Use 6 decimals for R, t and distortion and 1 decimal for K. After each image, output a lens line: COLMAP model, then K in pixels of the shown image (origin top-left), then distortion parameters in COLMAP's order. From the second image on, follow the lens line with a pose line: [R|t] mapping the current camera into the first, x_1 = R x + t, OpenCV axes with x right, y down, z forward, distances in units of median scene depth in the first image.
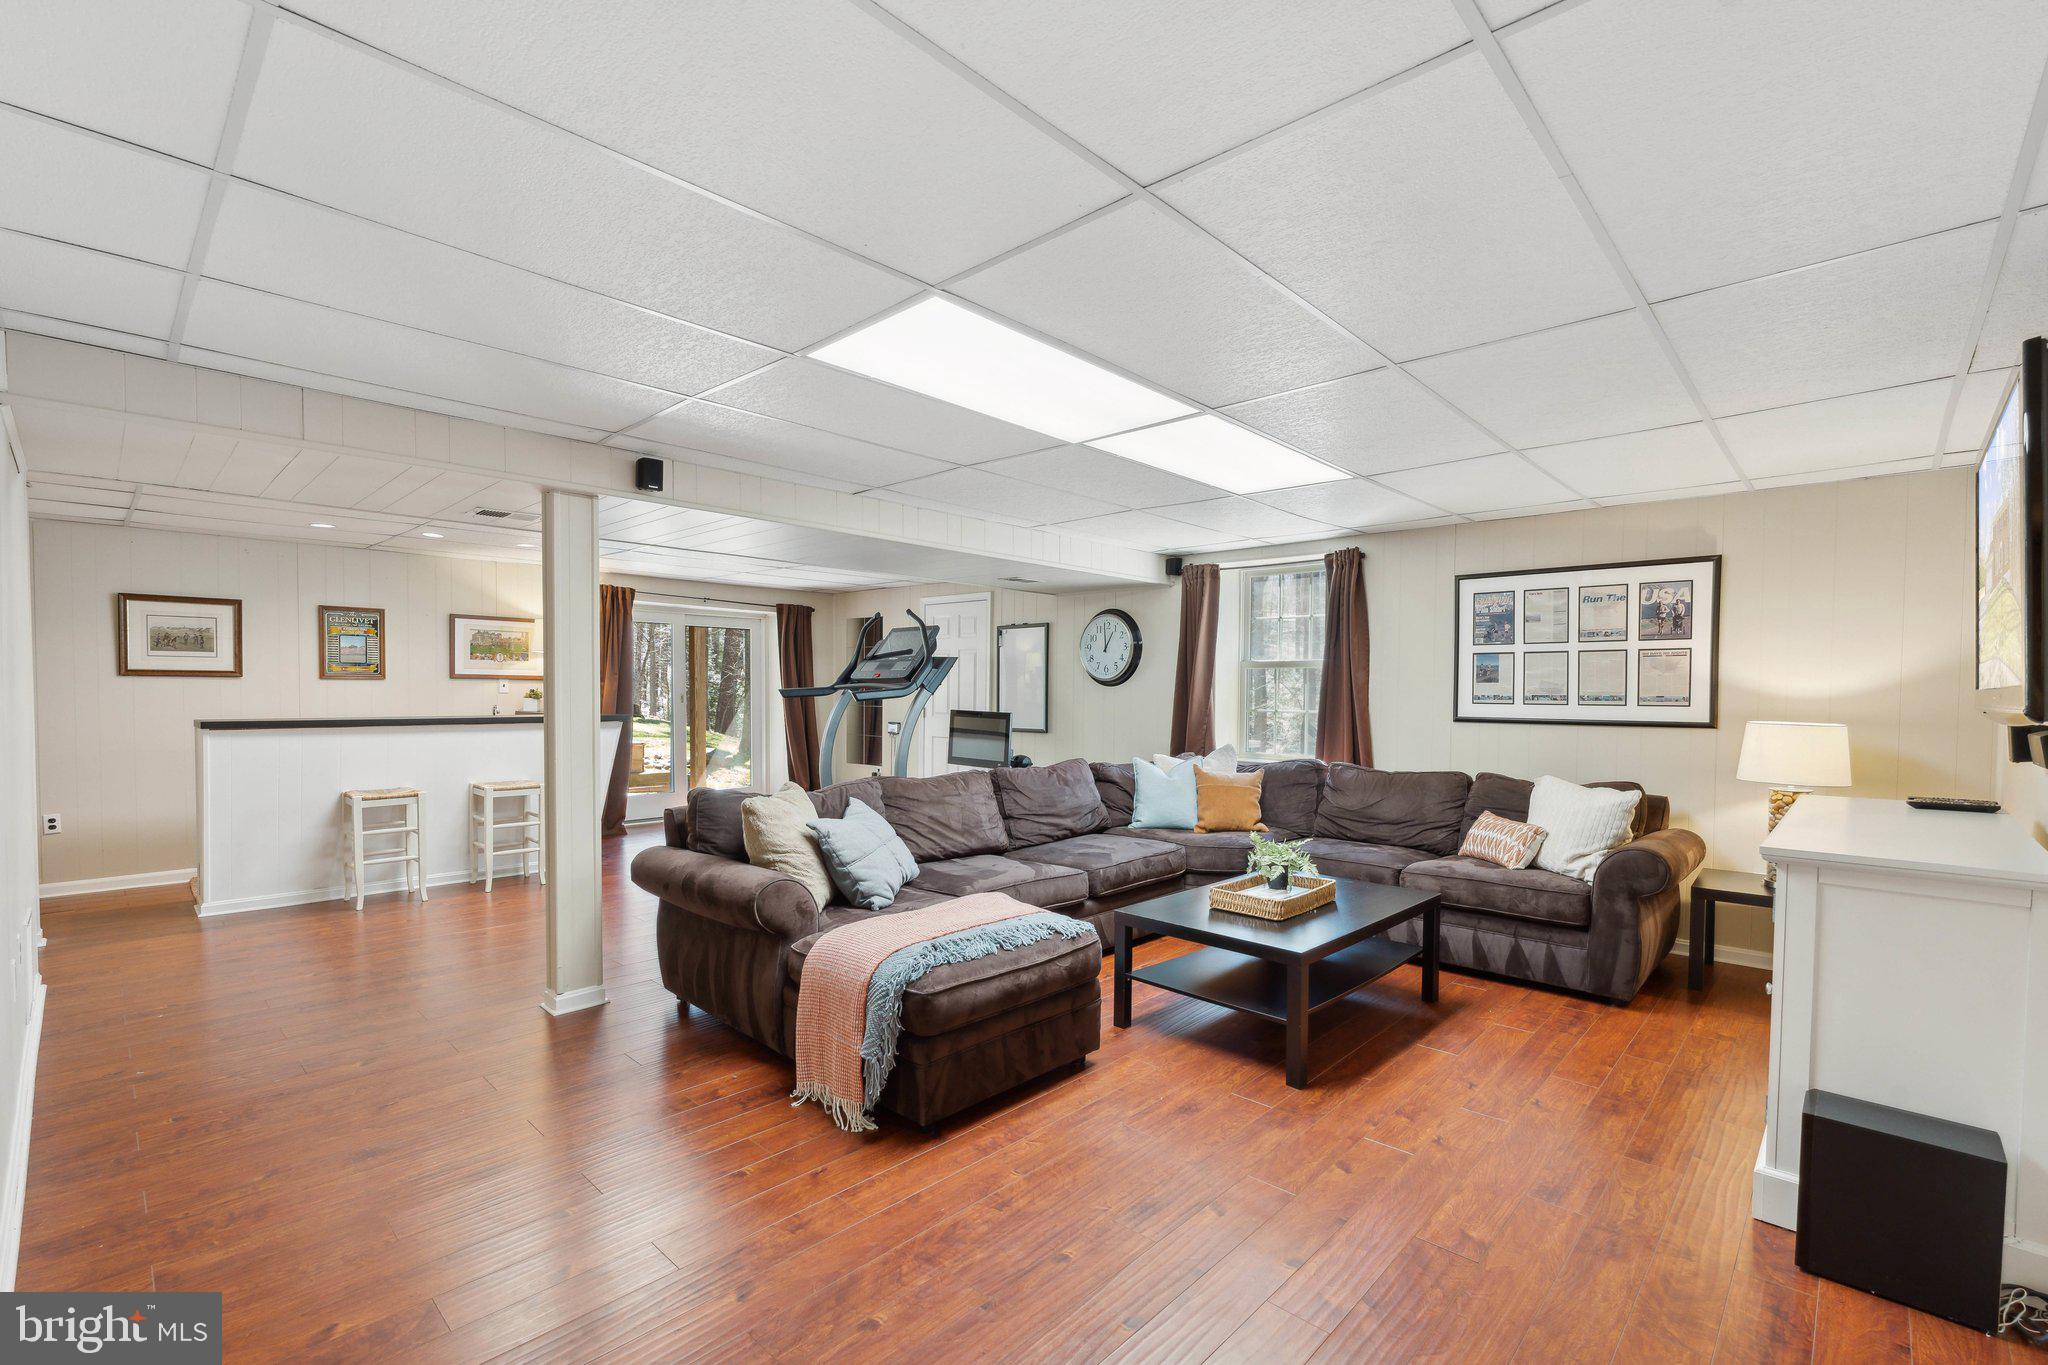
lens RADIAL K [[900.1, 0, 1032.3], [0, 900.1, 712.5], [0, 0, 1]] dist [-0.008305, 0.000015]
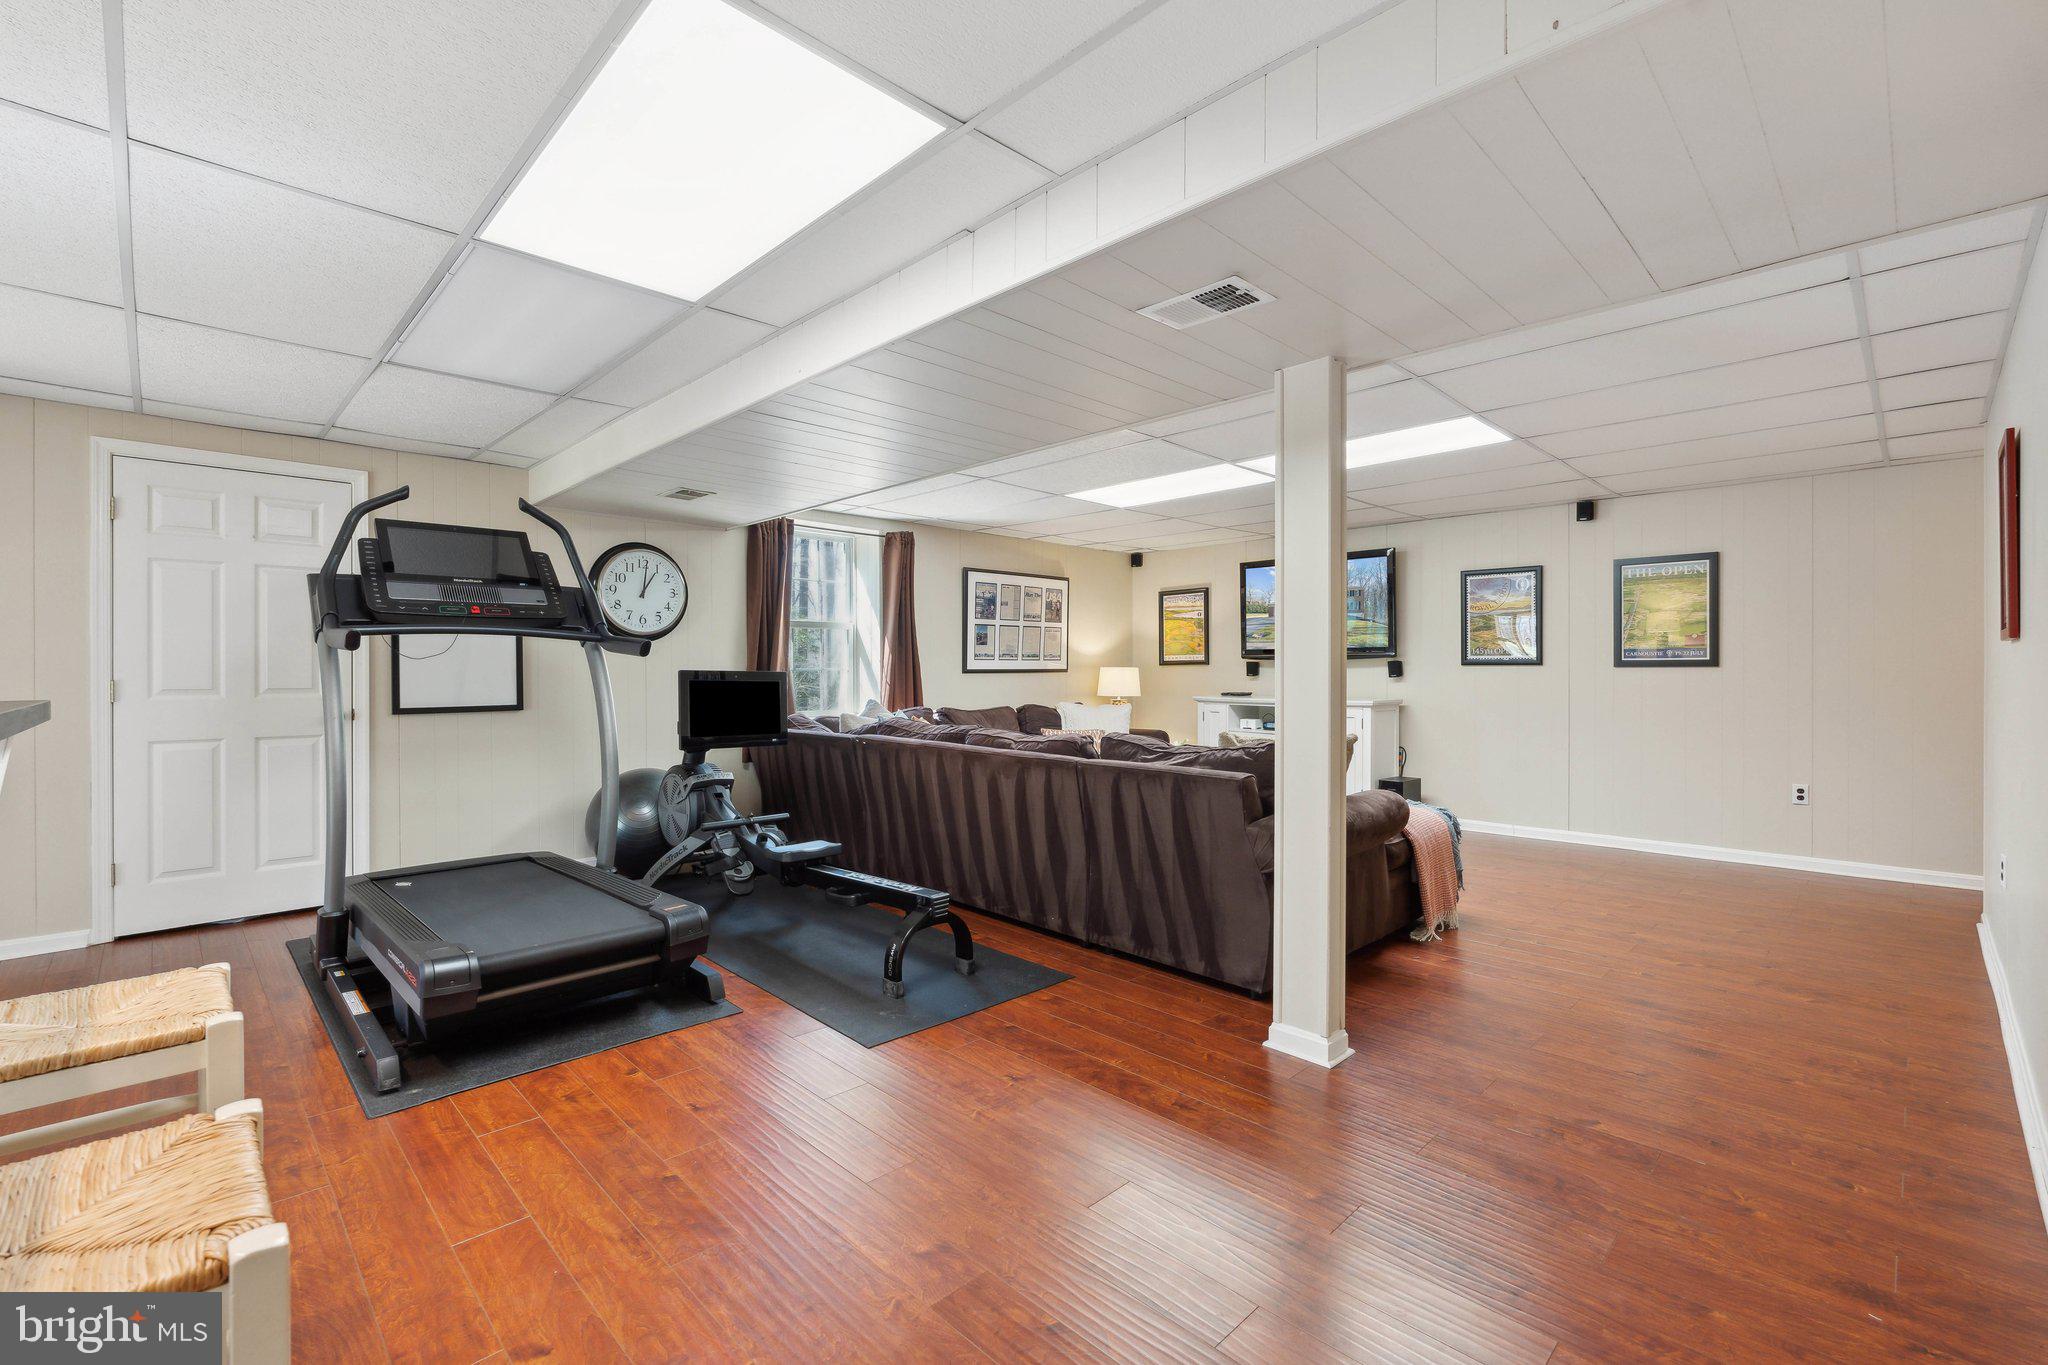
lens RADIAL K [[889.9, 0, 1024.9], [0, 889.9, 663.5], [0, 0, 1]] dist [-0.008453, 0.000066]
pose [[0.037801, 0.000851, 0.999285, -0.803226], [0.029901, 0.999551, -0.001982, 0.001064], [-0.998838, 0.029955, 0.037759, 0.770599]]
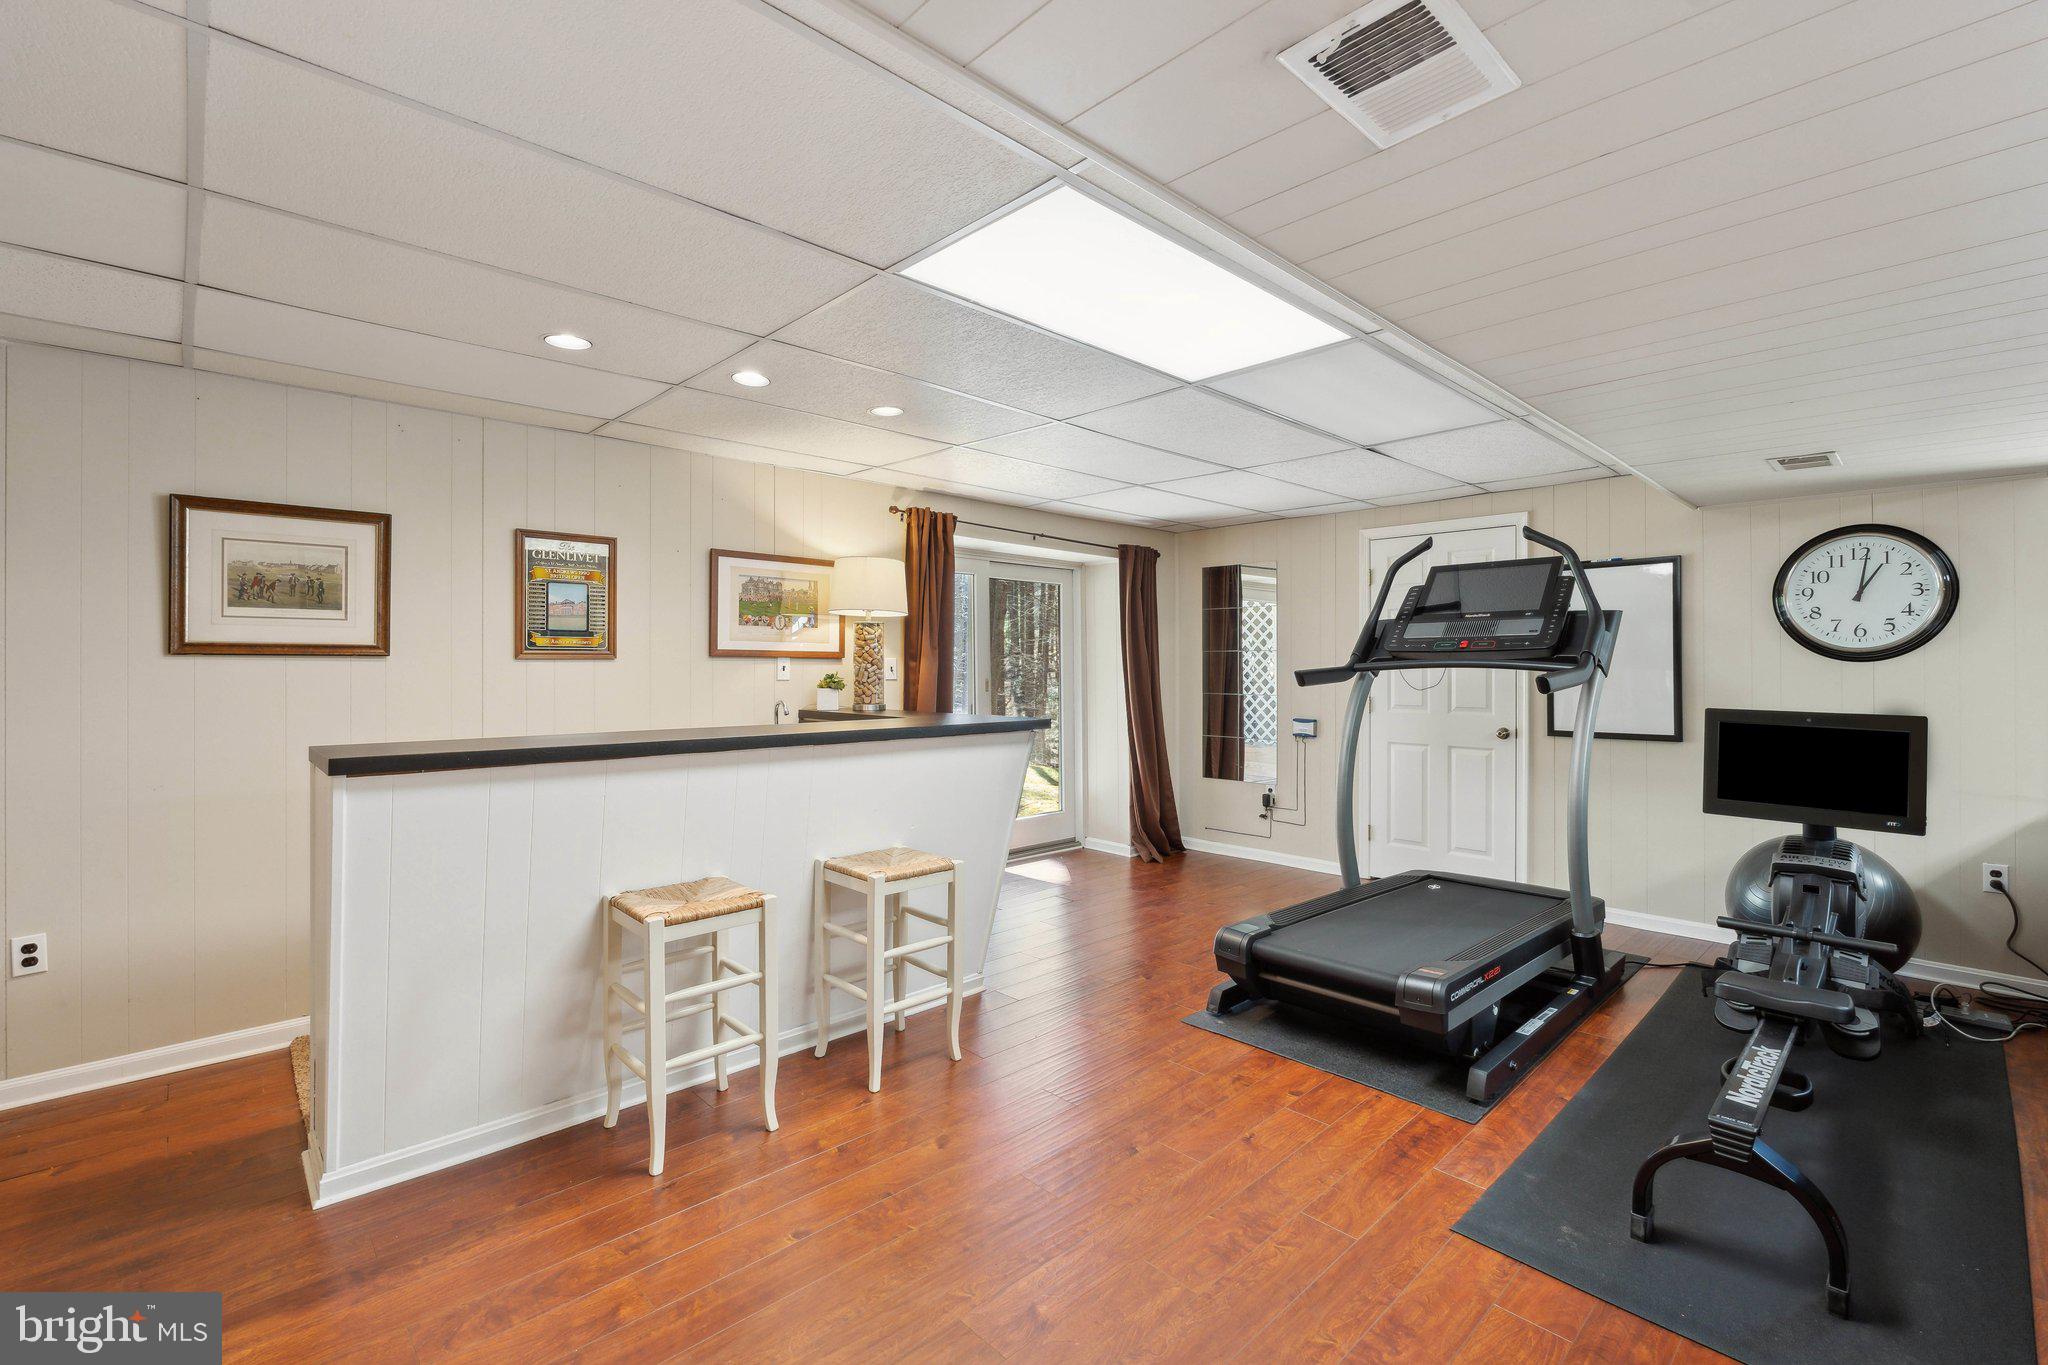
lens RADIAL K [[889.9, 0, 1024.9], [0, 889.9, 663.5], [0, 0, 1]] dist [-0.008453, 0.000066]
pose [[0.998280, -0.007671, -0.058126, -0.485548], [0.005919, 0.999524, -0.030261, -0.017218], [0.058331, 0.029865, 0.997850, 0.504859]]
